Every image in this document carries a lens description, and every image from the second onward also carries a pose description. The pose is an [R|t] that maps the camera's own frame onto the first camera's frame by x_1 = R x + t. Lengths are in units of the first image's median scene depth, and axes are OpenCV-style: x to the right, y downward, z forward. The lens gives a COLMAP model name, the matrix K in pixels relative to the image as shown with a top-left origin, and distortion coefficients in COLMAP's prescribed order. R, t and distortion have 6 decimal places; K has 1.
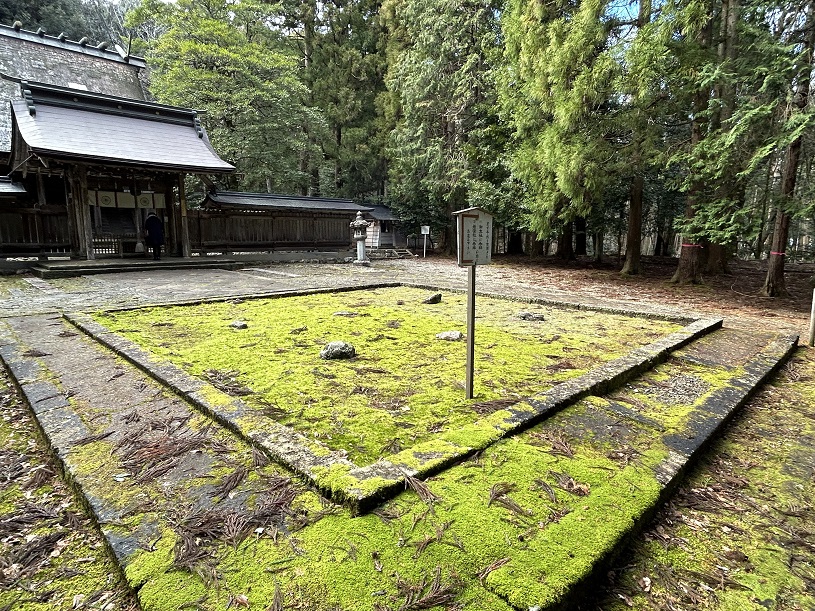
lens RADIAL K [[474.8, 0, 407.5], [0, 474.8, 305.5], [0, 0, 1]] dist [0.000151, 0.001509]
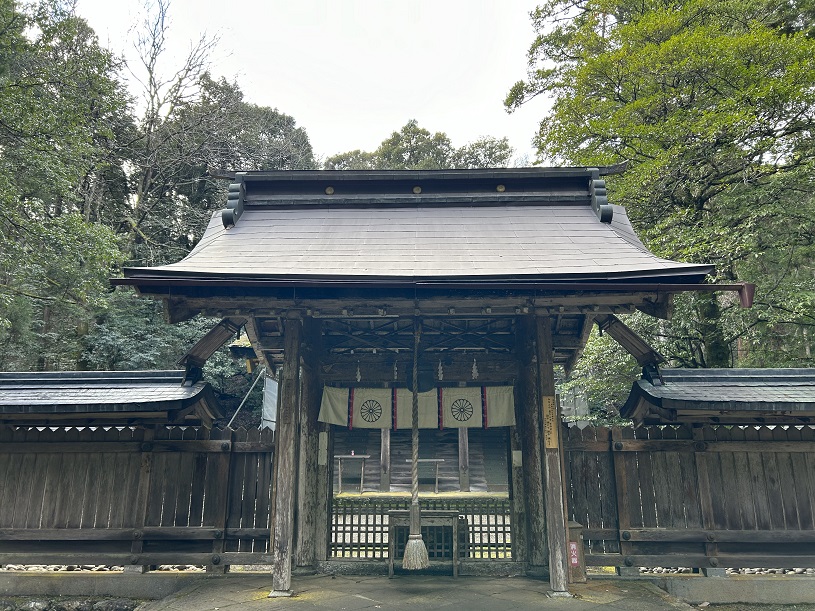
lens RADIAL K [[607.3, 0, 407.5], [0, 607.3, 305.5], [0, 0, 1]] dist [0.033070, -0.001616]
pose [[0.699399, -0.182961, -0.690917, -0.223190], [-0.105011, 0.929885, -0.352542, -0.113324], [0.706976, 0.319121, 0.631148, 0.591882]]
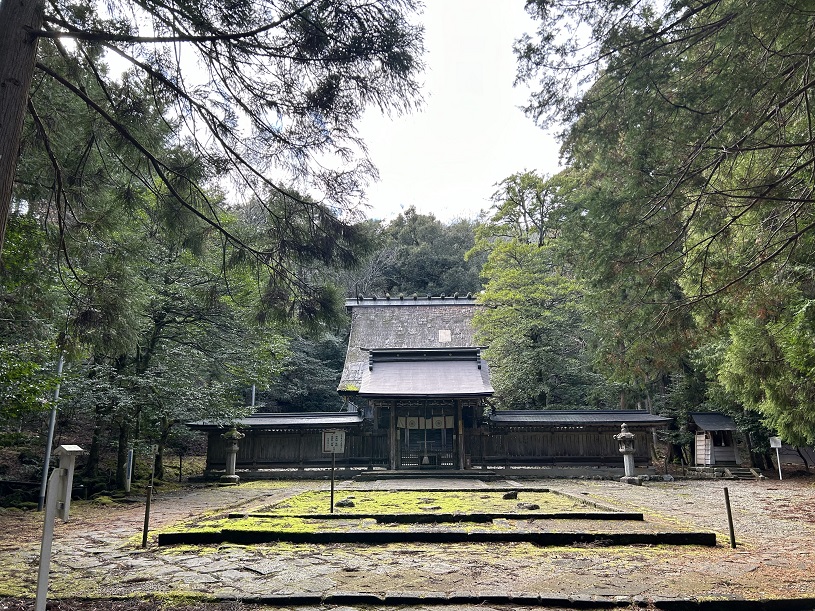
lens RADIAL K [[607.3, 0, 407.5], [0, 607.3, 305.5], [0, 0, 1]] dist [0.033070, -0.001616]
pose [[0.707488, -0.178034, -0.683933, 0.498471], [-0.095367, 0.934848, -0.342001, 0.044017], [0.700261, 0.307186, 0.644415, -0.176614]]
